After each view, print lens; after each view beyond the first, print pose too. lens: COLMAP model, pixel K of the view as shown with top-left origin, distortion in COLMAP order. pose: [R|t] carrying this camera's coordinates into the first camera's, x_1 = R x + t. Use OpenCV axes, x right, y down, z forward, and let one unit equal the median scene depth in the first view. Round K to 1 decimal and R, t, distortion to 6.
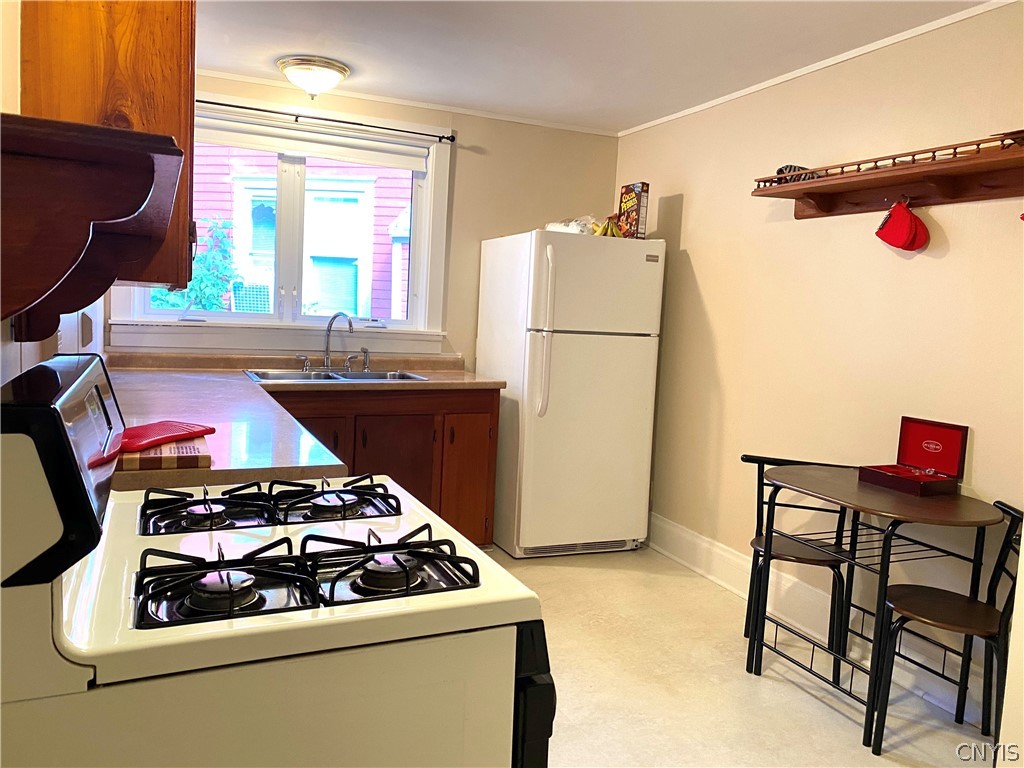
lens RADIAL K [[775.1, 0, 512.0], [0, 775.1, 384.0], [0, 0, 1]] dist [0.076067, -0.110281]
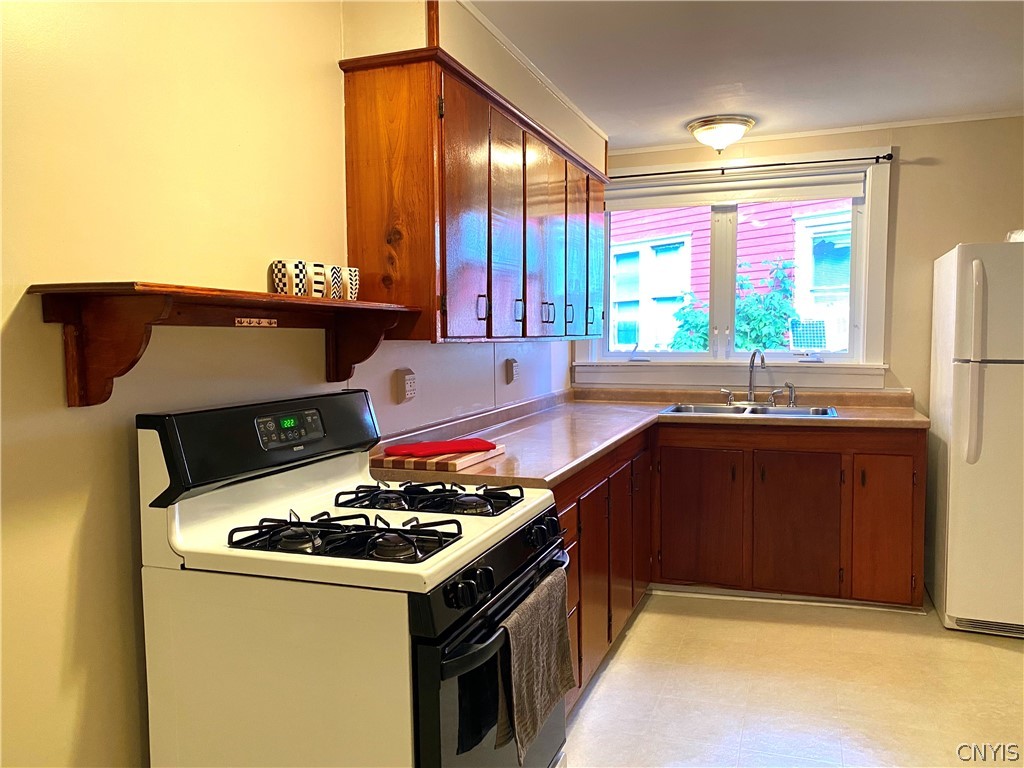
lens RADIAL K [[776.1, 0, 512.0], [0, 776.1, 384.0], [0, 0, 1]] dist [0.001857, -0.001829]
pose [[0.705308, -0.005275, -0.708881, 0.266421], [-0.026691, 0.999066, -0.033991, -0.001885], [0.708398, 0.042895, 0.704509, 0.047418]]
